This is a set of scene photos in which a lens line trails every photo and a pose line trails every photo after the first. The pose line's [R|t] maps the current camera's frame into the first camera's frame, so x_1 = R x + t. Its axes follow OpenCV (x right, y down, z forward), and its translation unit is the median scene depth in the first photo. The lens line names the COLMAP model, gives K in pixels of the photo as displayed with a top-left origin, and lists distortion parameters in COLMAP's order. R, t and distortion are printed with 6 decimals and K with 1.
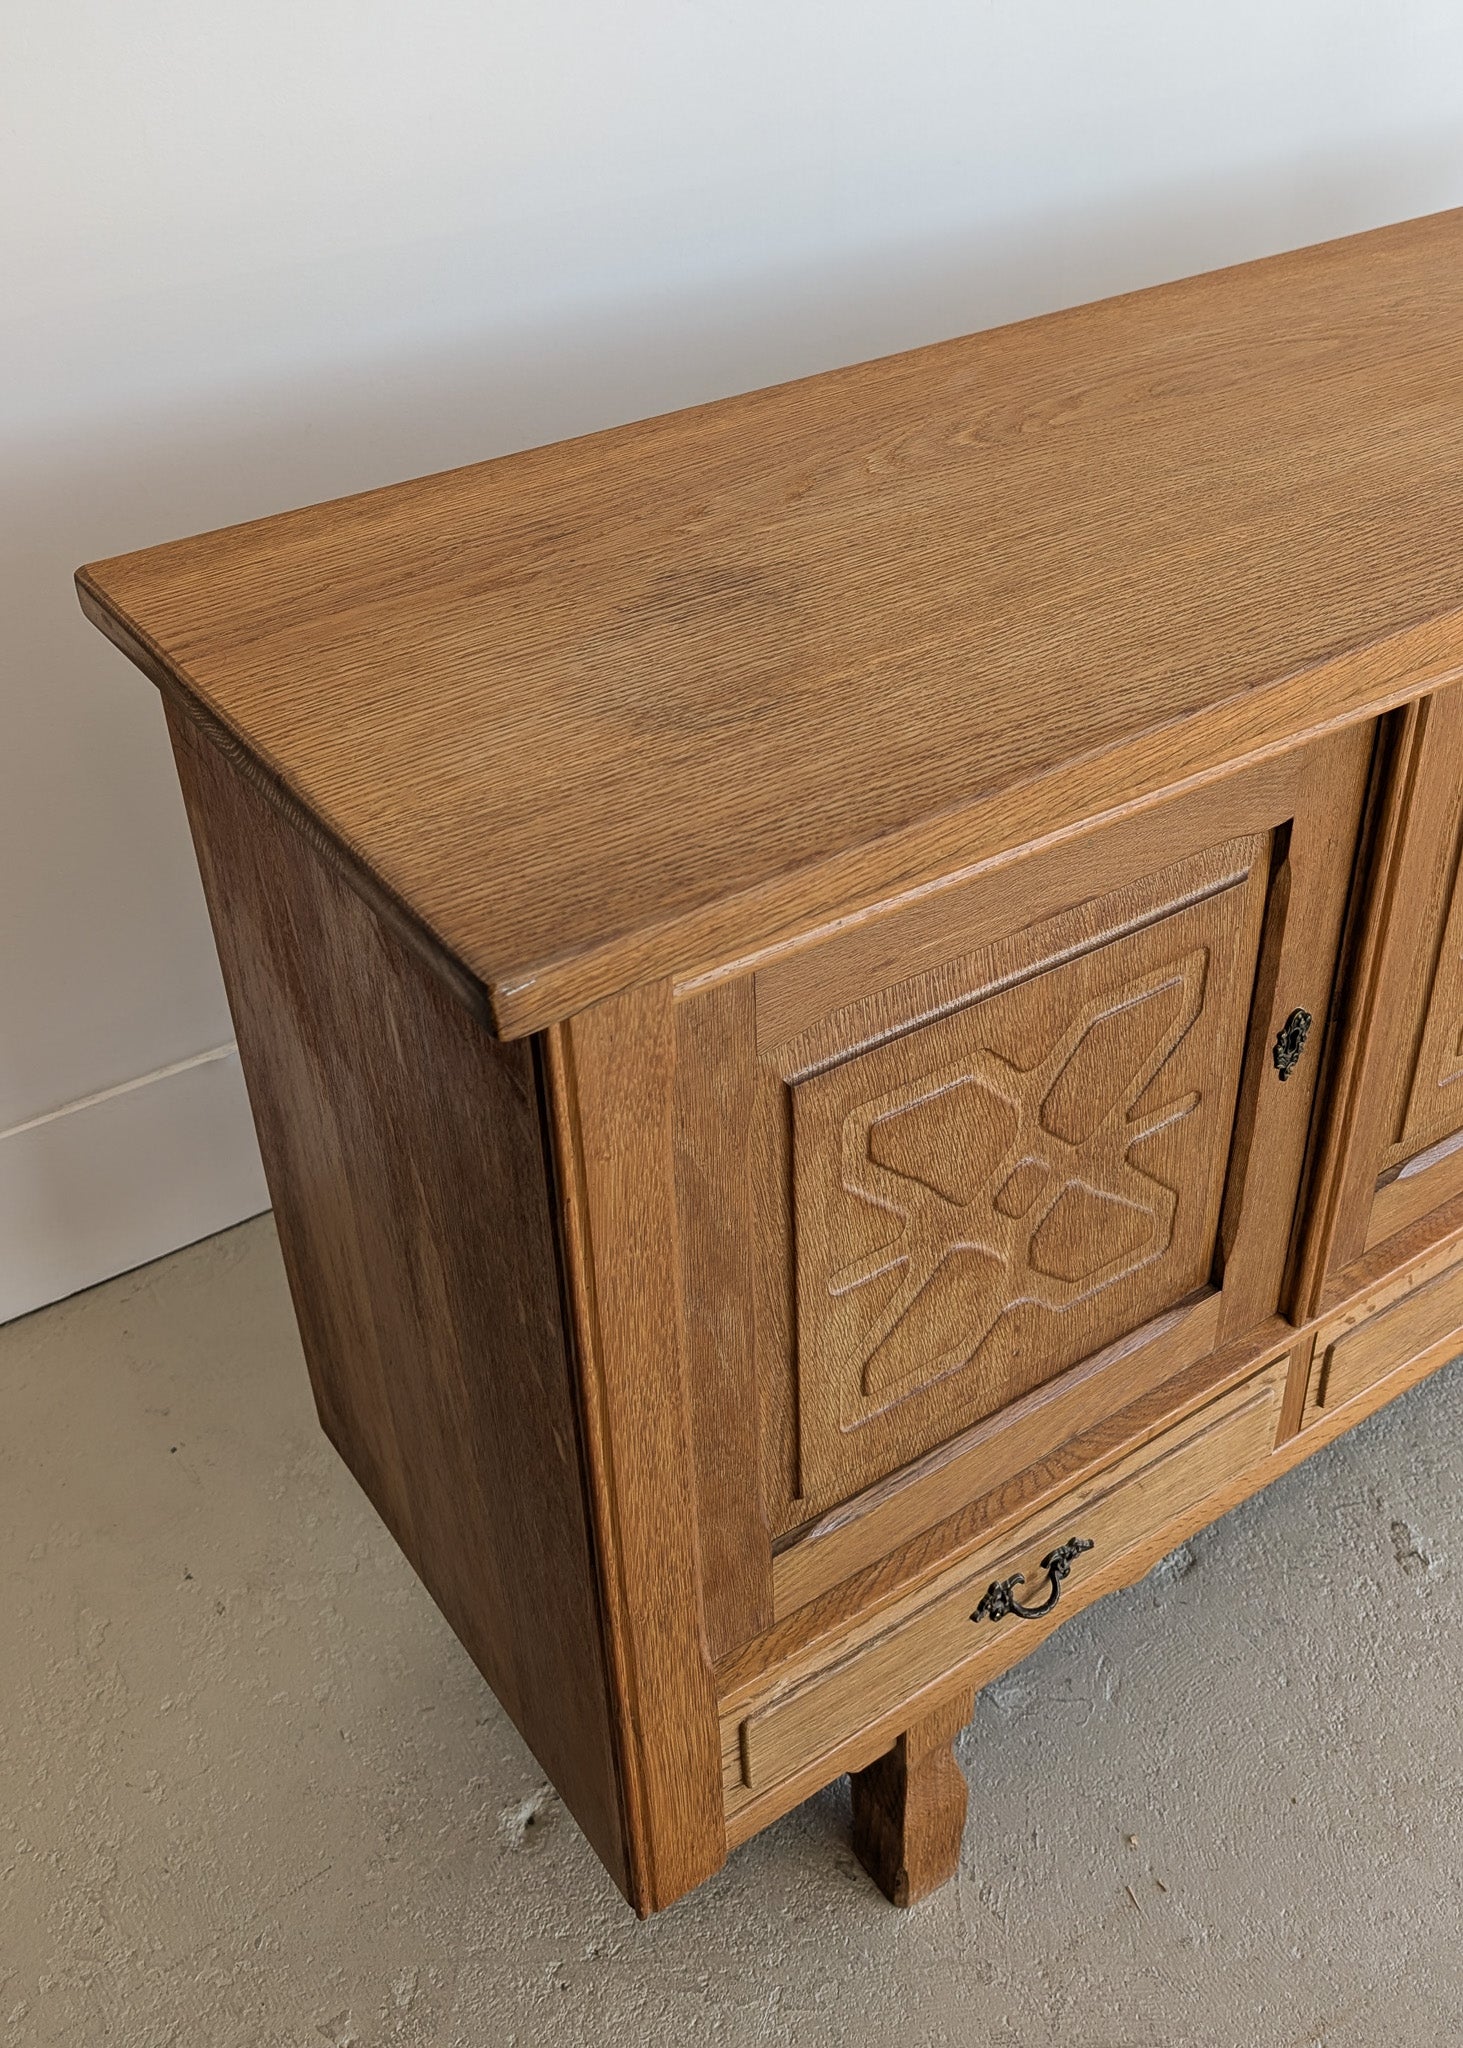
lens RADIAL K [[1911.3, 0, 729.8], [0, 1911.3, 841.8], [0, 0, 1]] dist [0.036616, -0.100826]
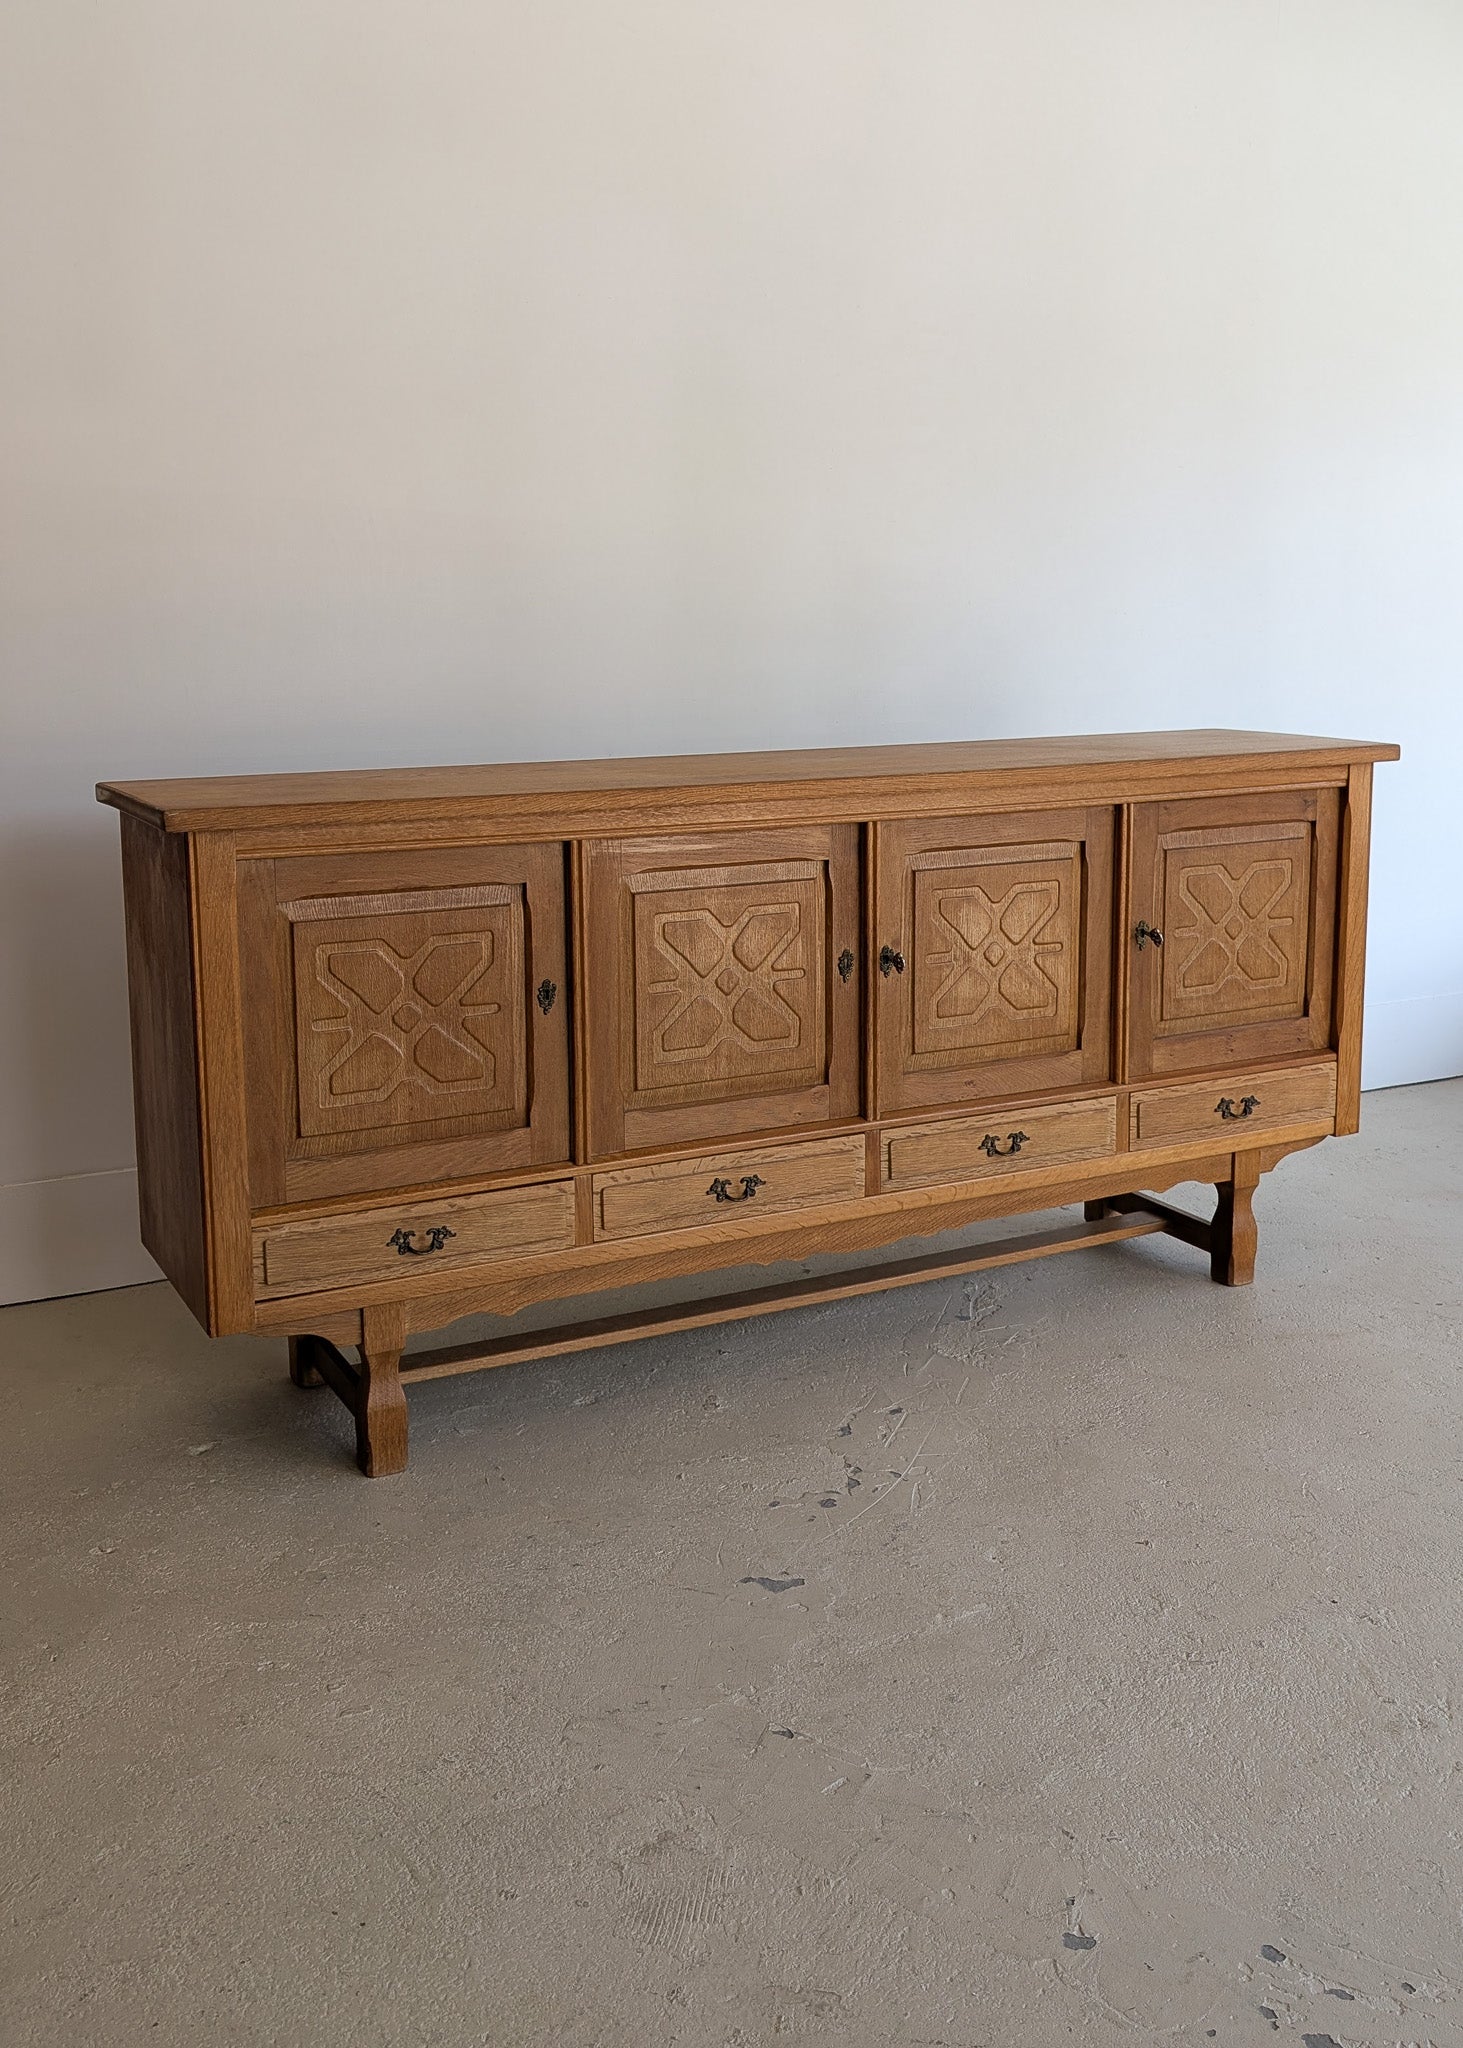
lens RADIAL K [[1907.0, 0, 739.9], [0, 1907.0, 847.3], [0, 0, 1]] dist [0.075929, -0.026277]
pose [[0.994034, 0.034983, -0.103312, 0.831007], [-0.075550, 0.903996, -0.420813, 0.993172], [0.078672, 0.426107, 0.901245, -1.311392]]
